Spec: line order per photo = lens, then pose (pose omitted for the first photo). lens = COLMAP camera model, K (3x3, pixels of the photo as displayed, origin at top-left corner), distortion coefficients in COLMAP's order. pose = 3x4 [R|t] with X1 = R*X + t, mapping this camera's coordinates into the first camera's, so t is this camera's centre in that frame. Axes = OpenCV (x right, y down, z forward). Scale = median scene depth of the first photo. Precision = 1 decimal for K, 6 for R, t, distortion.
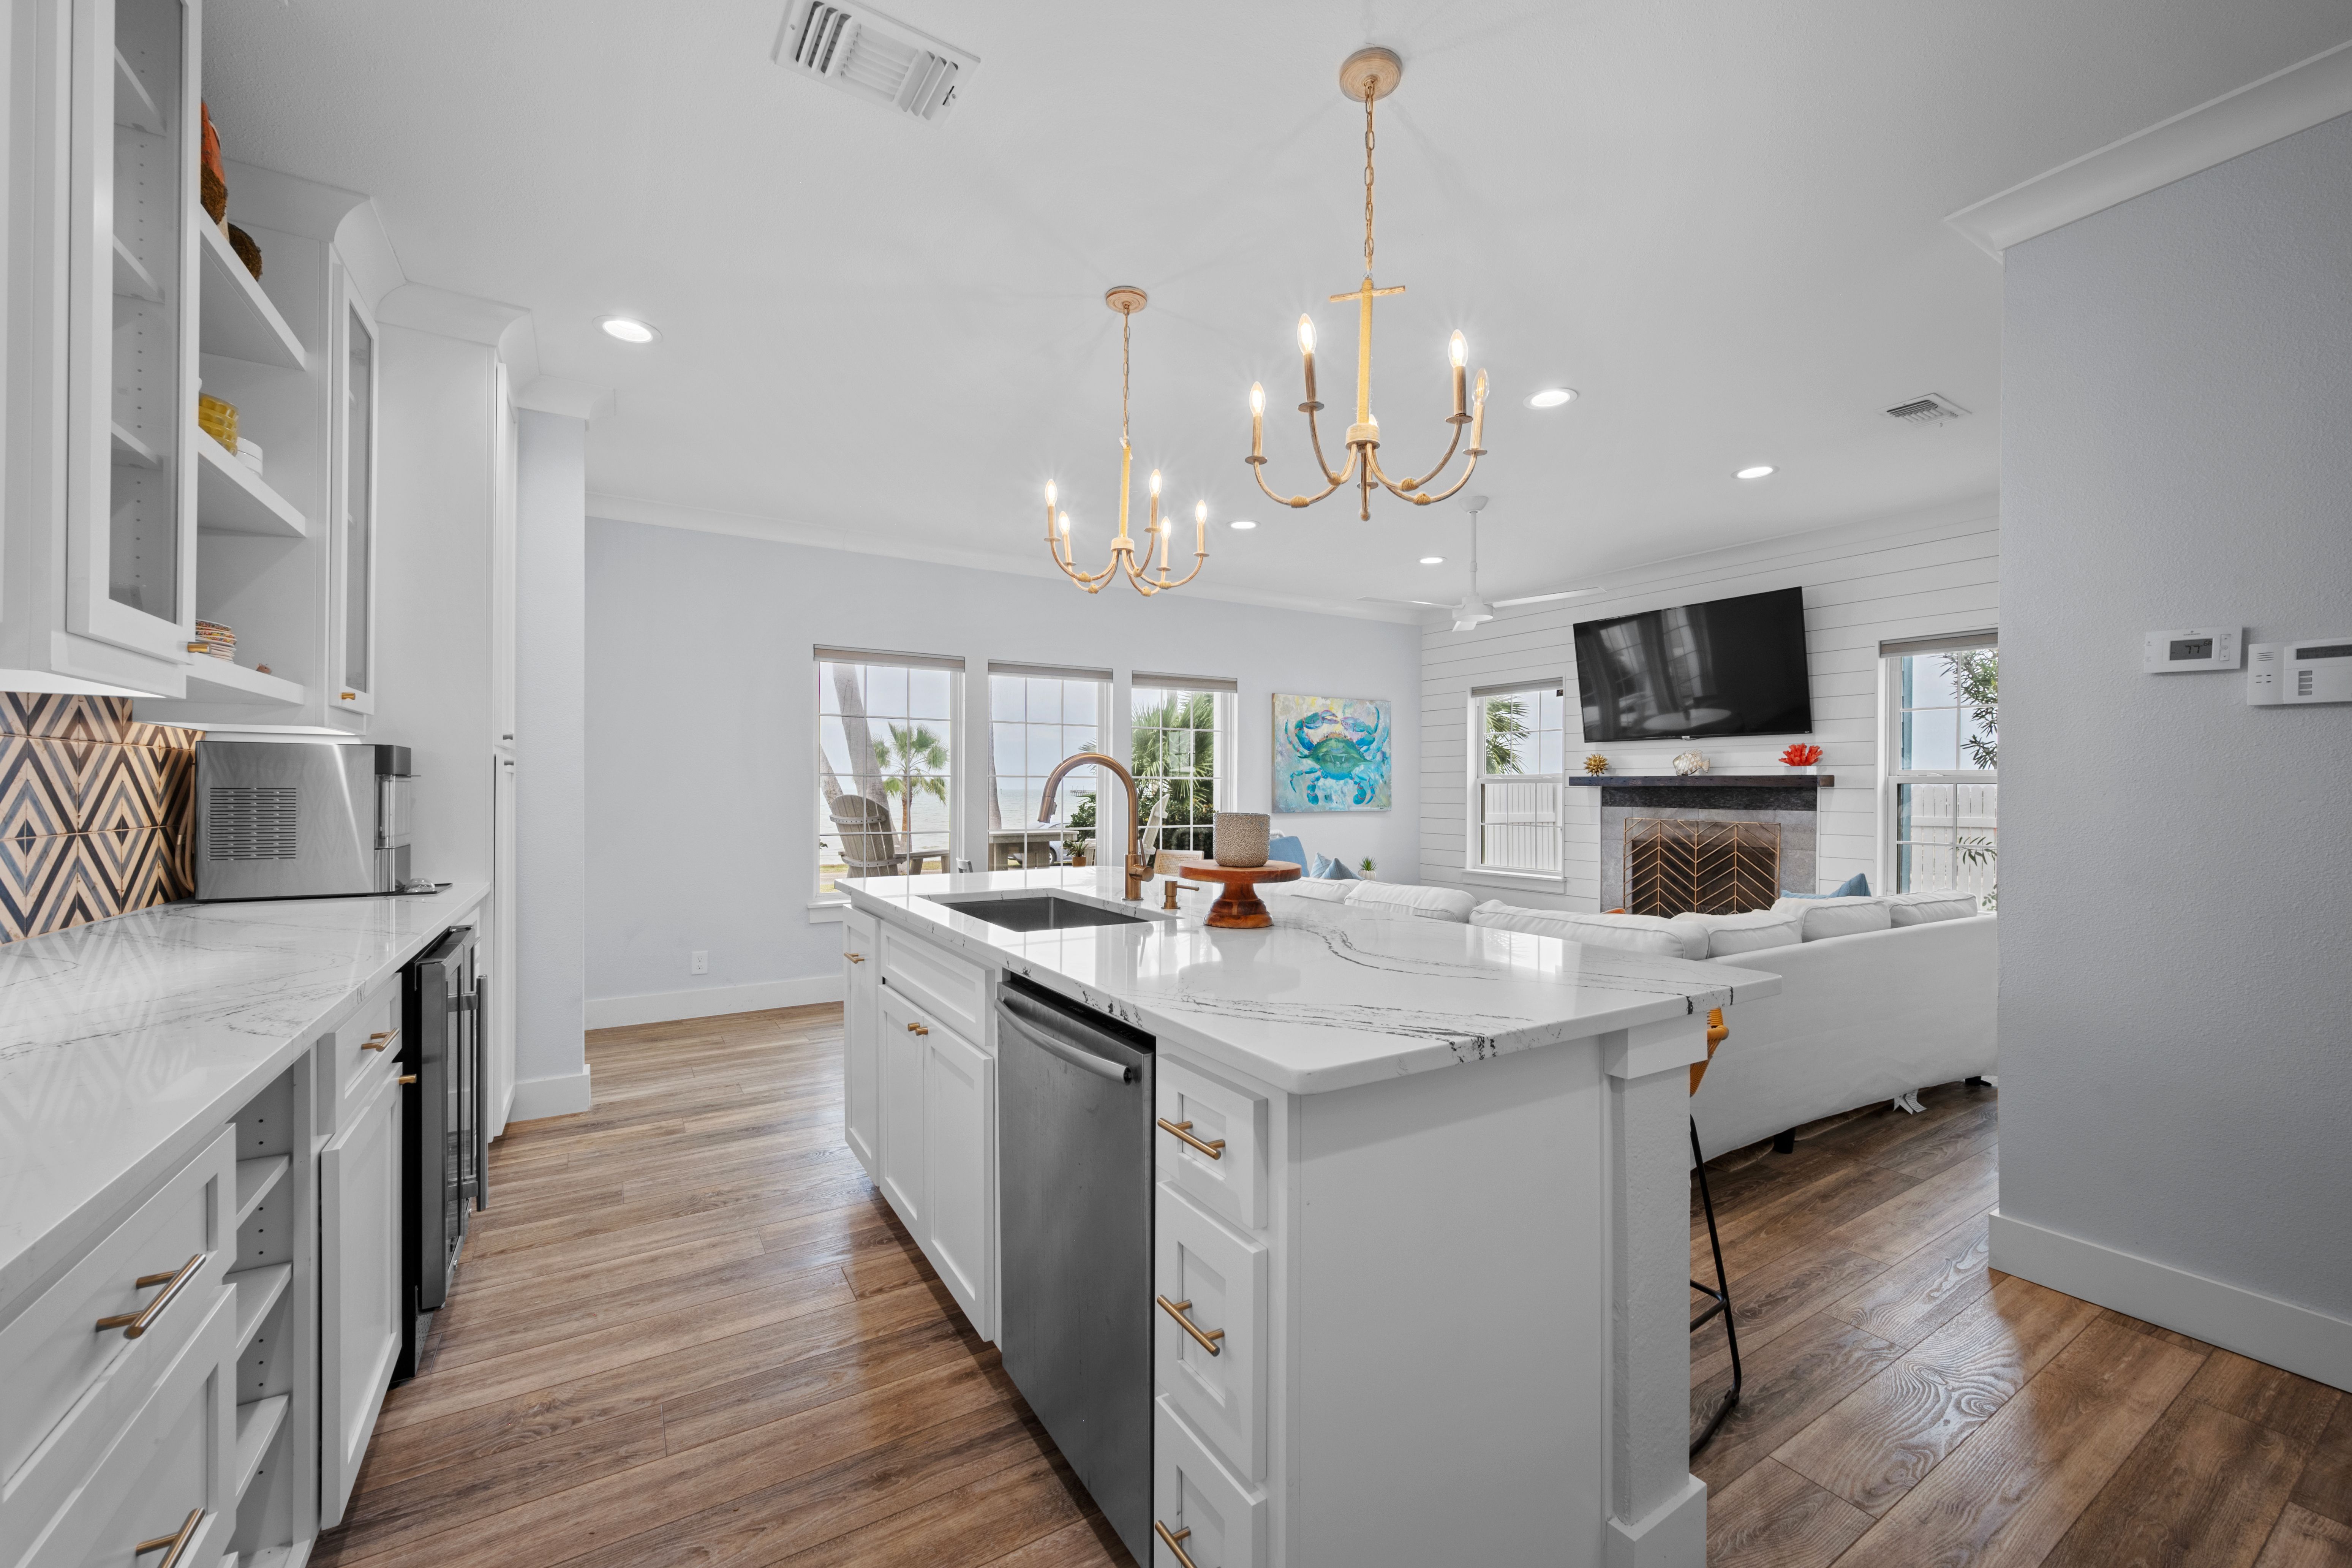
lens RADIAL K [[929.4, 0, 1186.1], [0, 929.4, 788.3], [0, 0, 1]] dist [-0.000977, -0.000004]
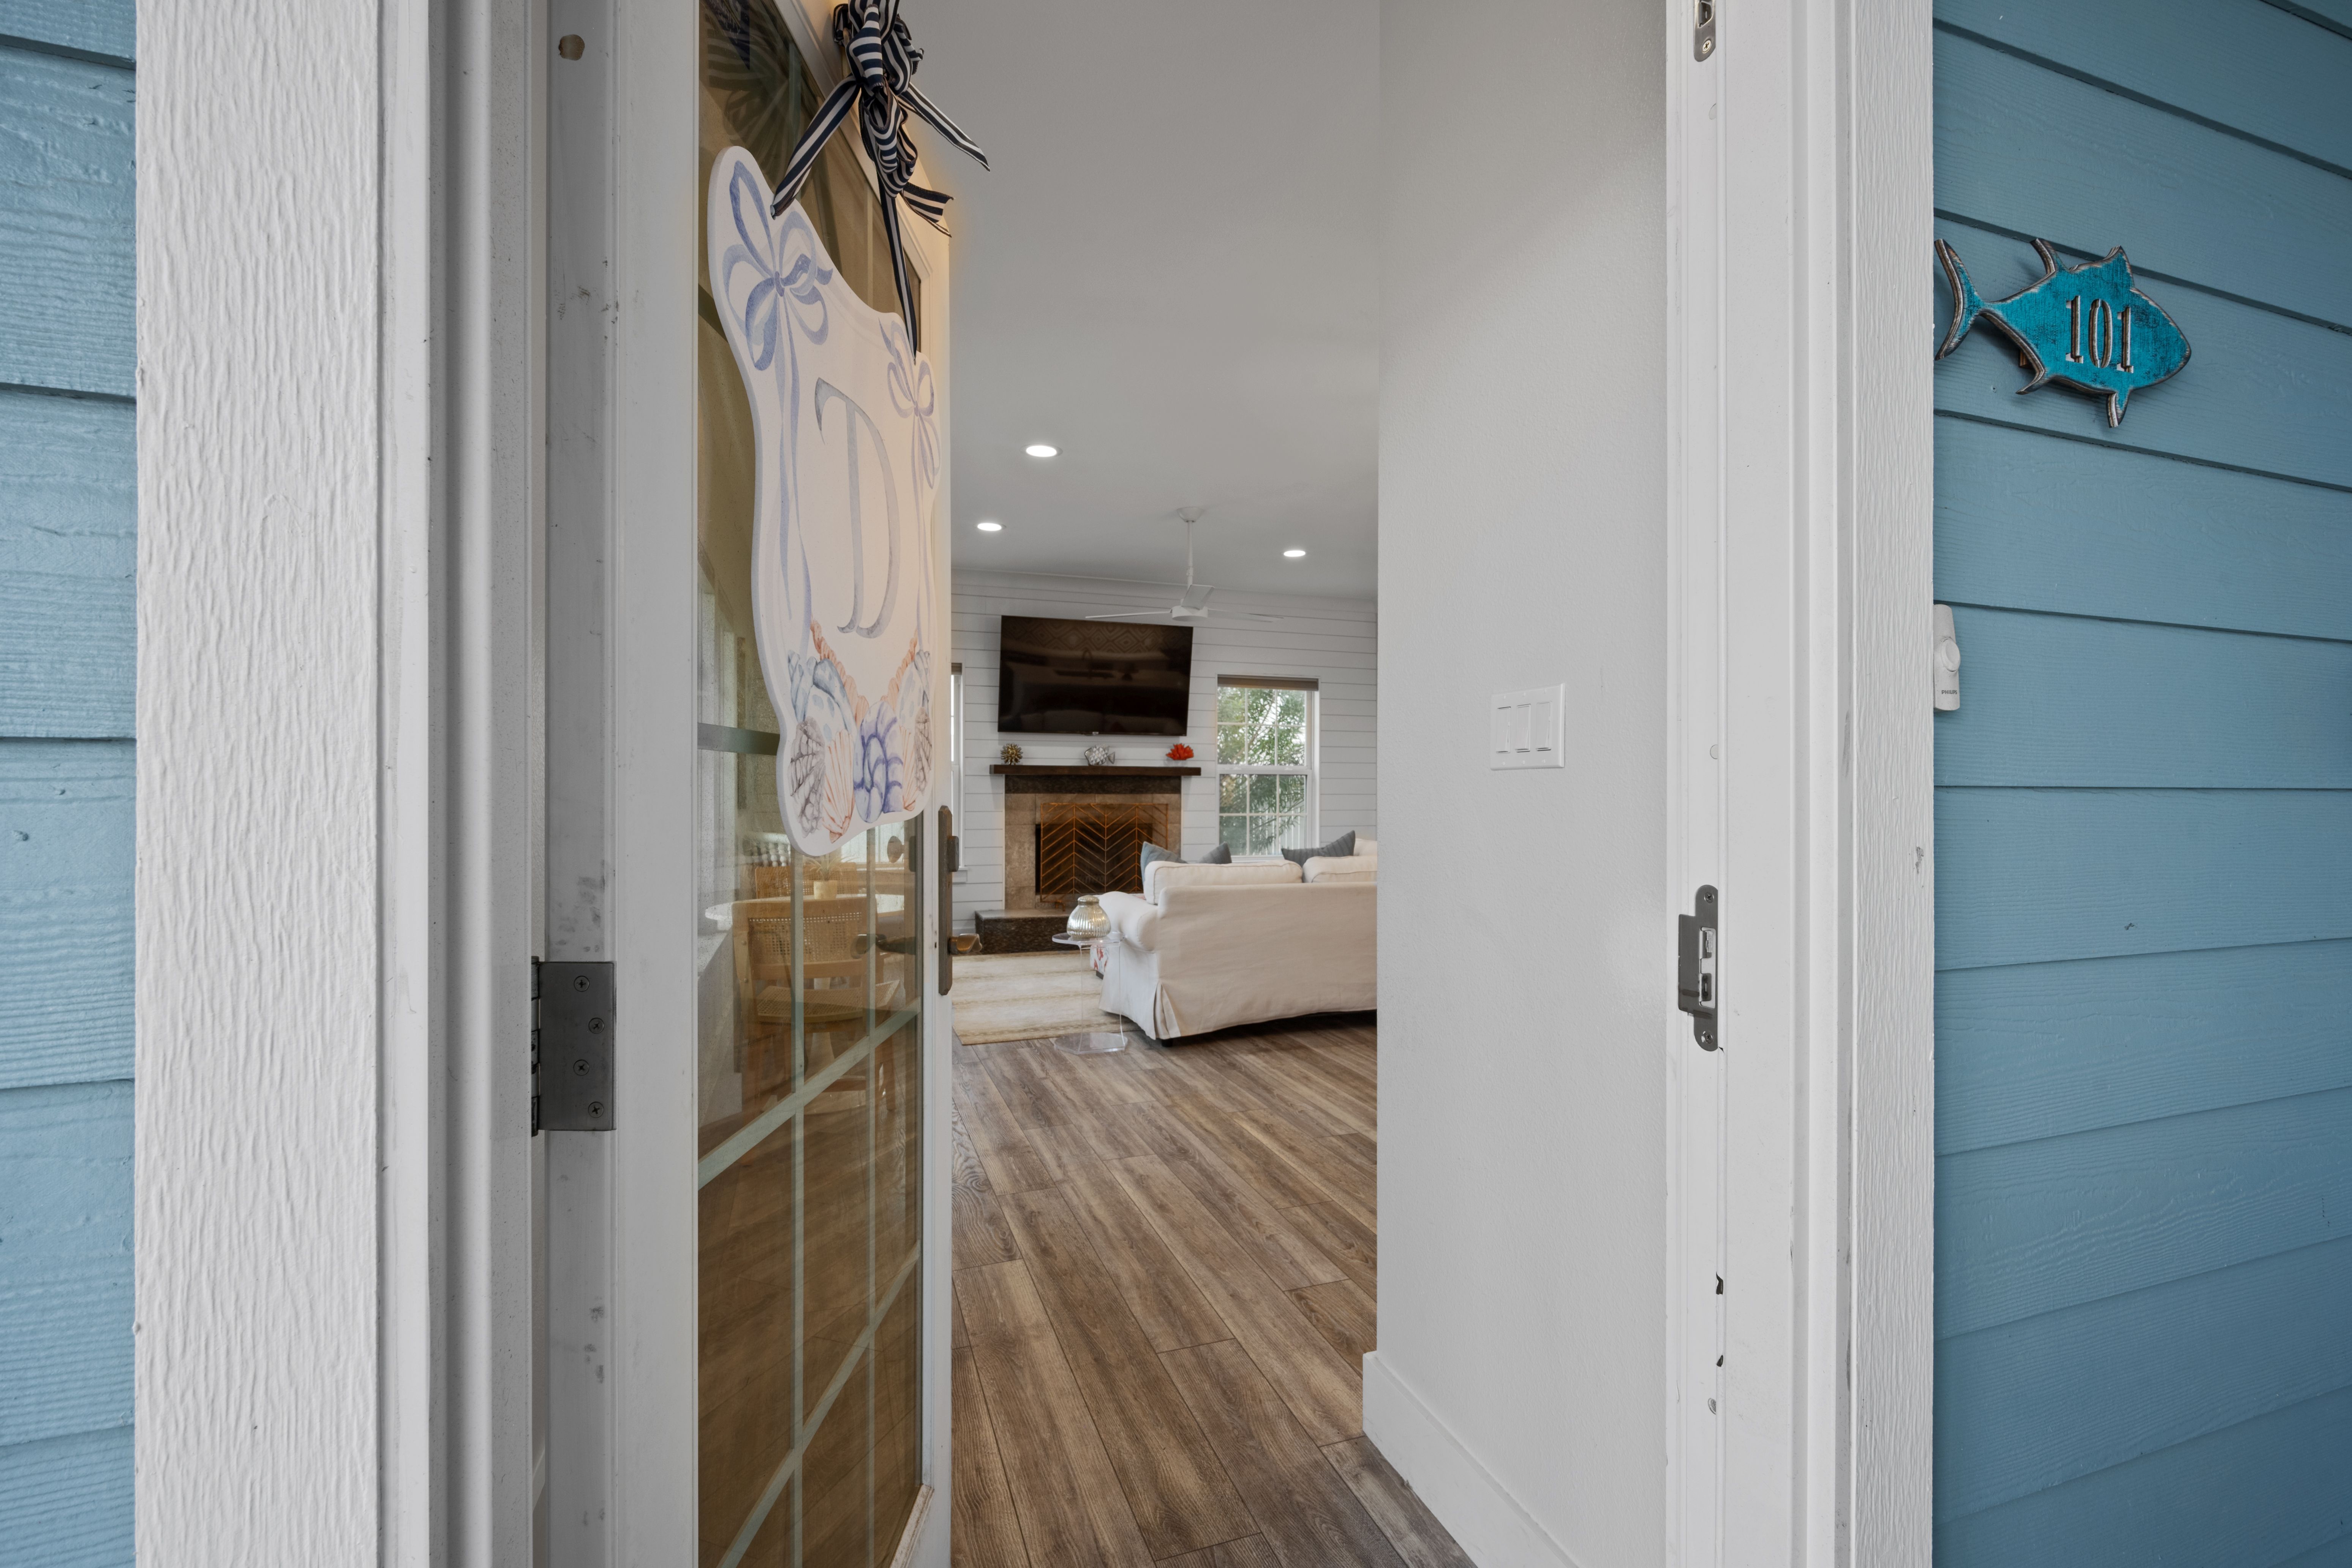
lens RADIAL K [[1042.1, 0, 1185.2], [0, 1042.1, 787.2], [0, 0, 1]] dist [-0.000092, -0.000031]
pose [[0.219626, -0.003752, 0.975577, -0.785677], [-0.002250, 0.999988, 0.004352, 0.008004], [-0.975582, -0.003151, 0.219615, 0.654466]]
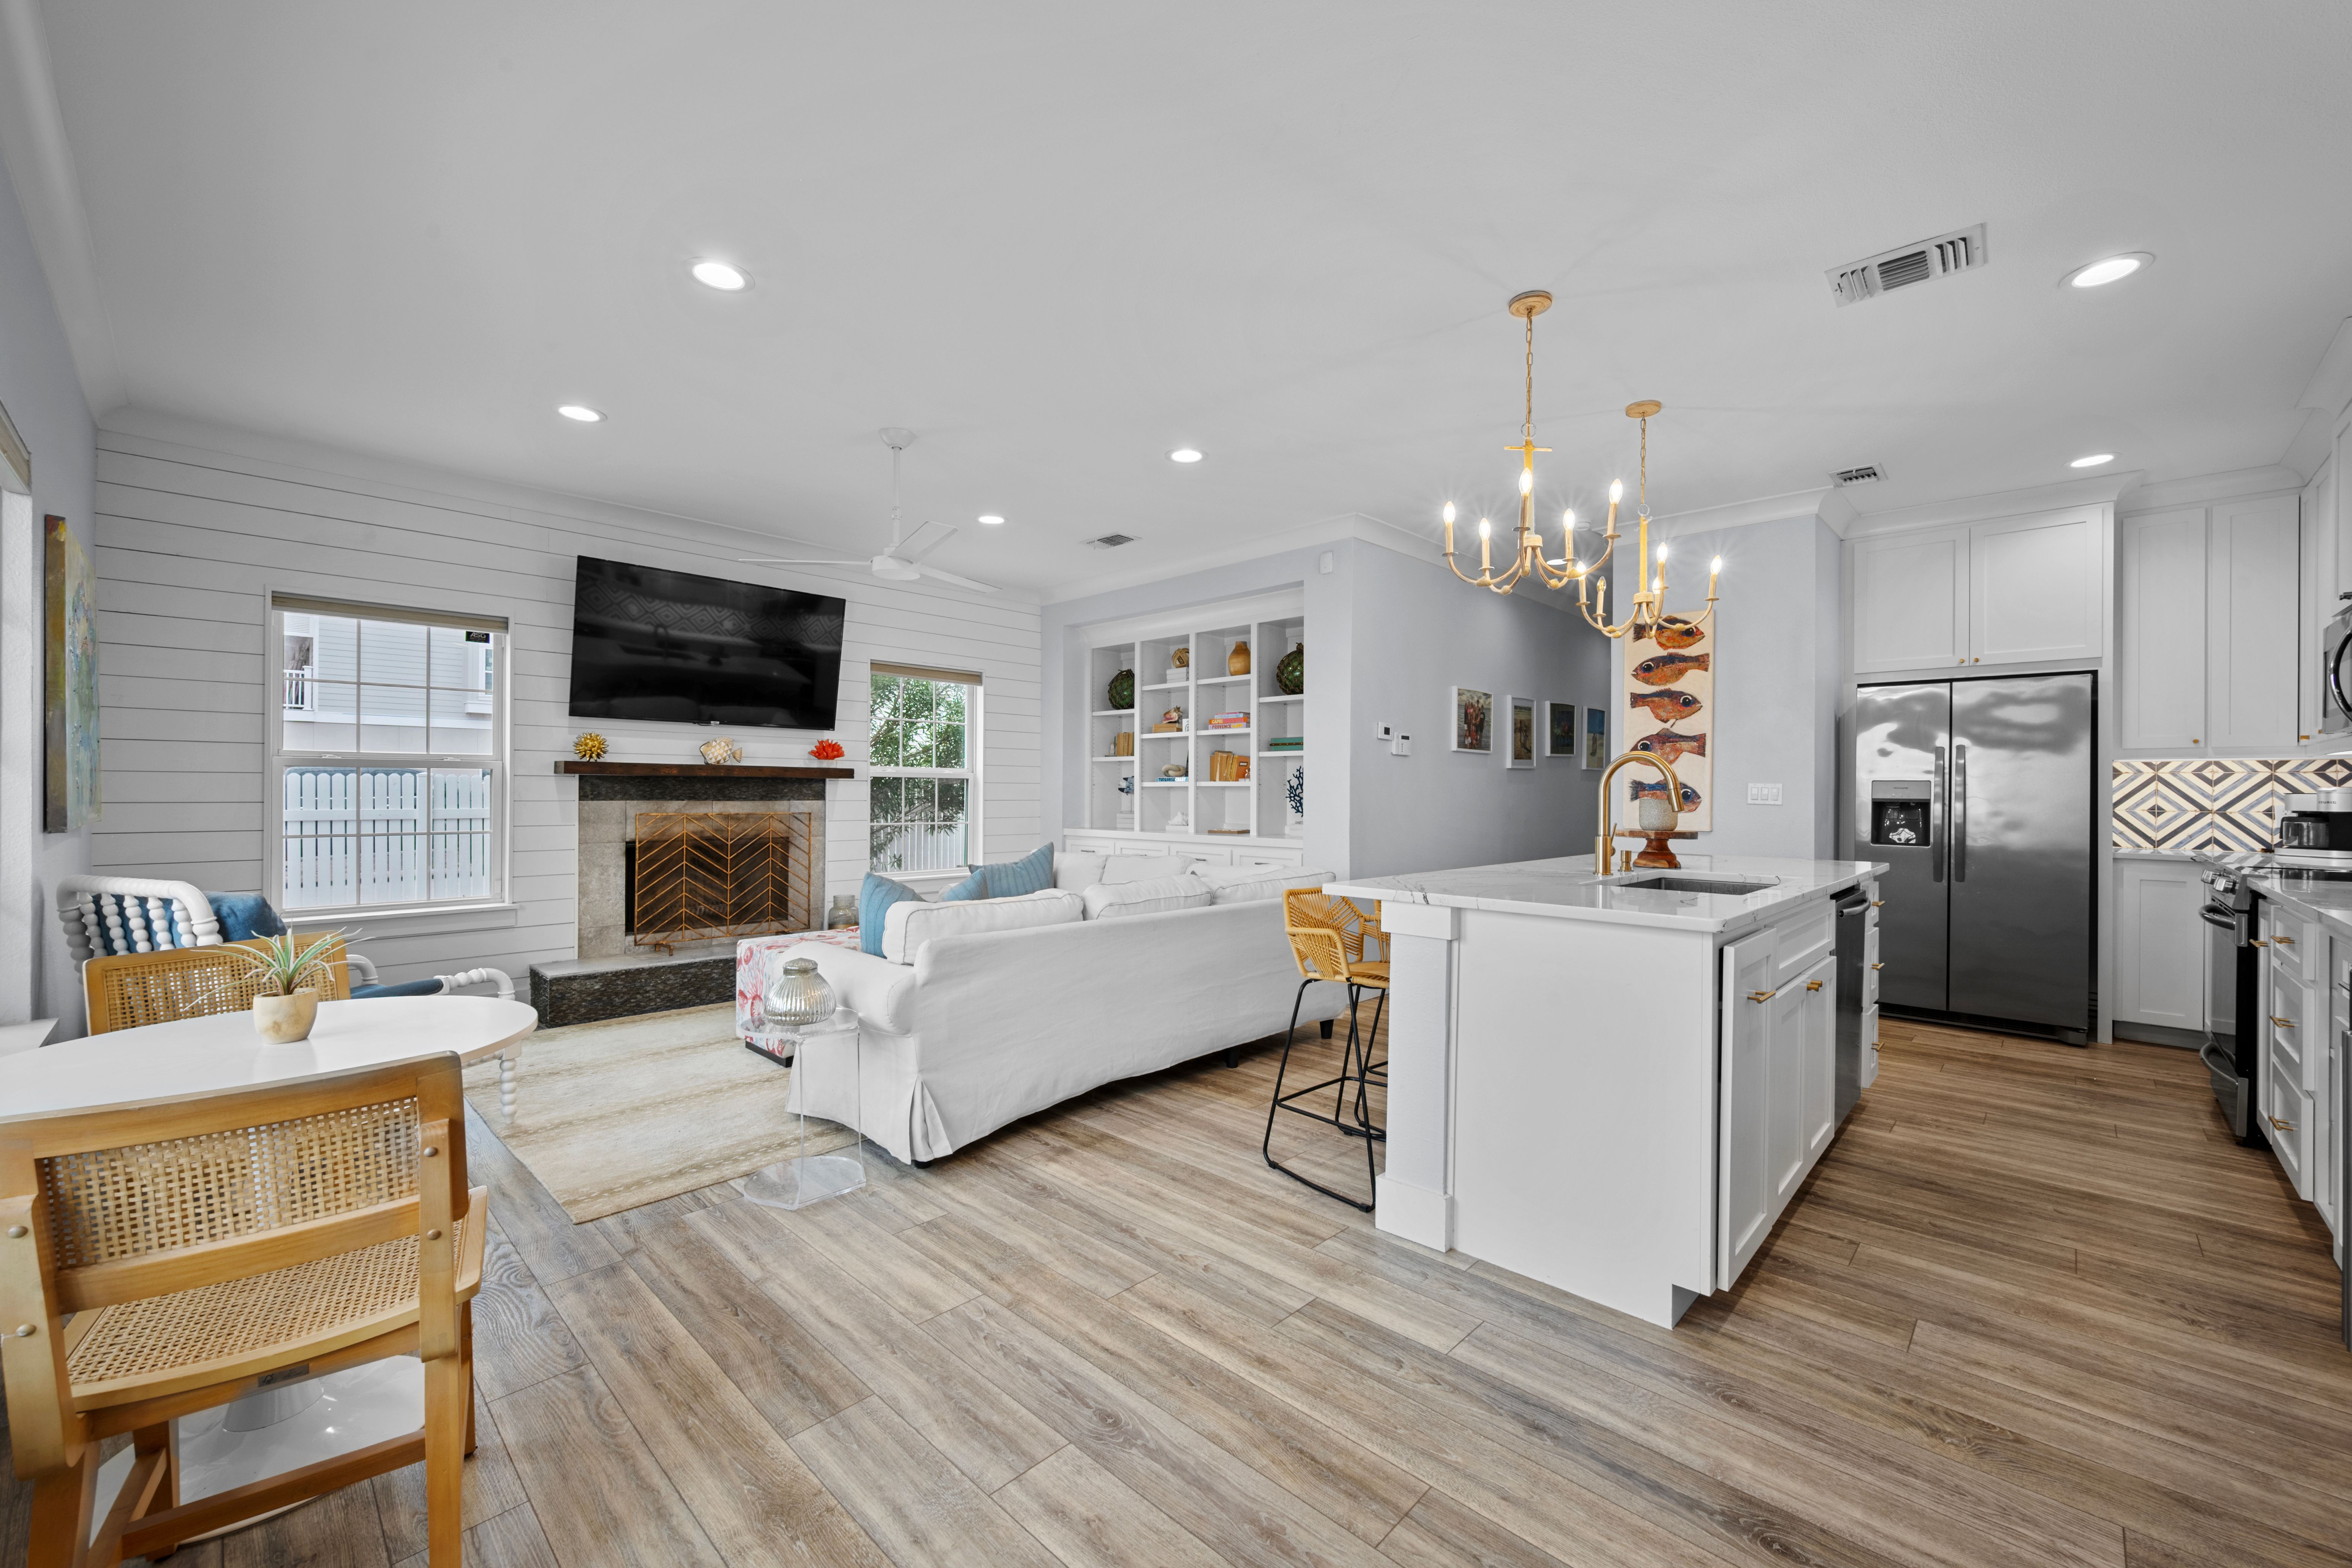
lens RADIAL K [[929.4, 0, 1186.1], [0, 929.4, 788.3], [0, 0, 1]] dist [-0.000977, -0.000004]
pose [[-0.246818, -0.002398, 0.969059, -0.505231], [-0.008280, 0.999966, 0.000365, 0.005819], [-0.969027, -0.007934, -0.246829, 0.845862]]
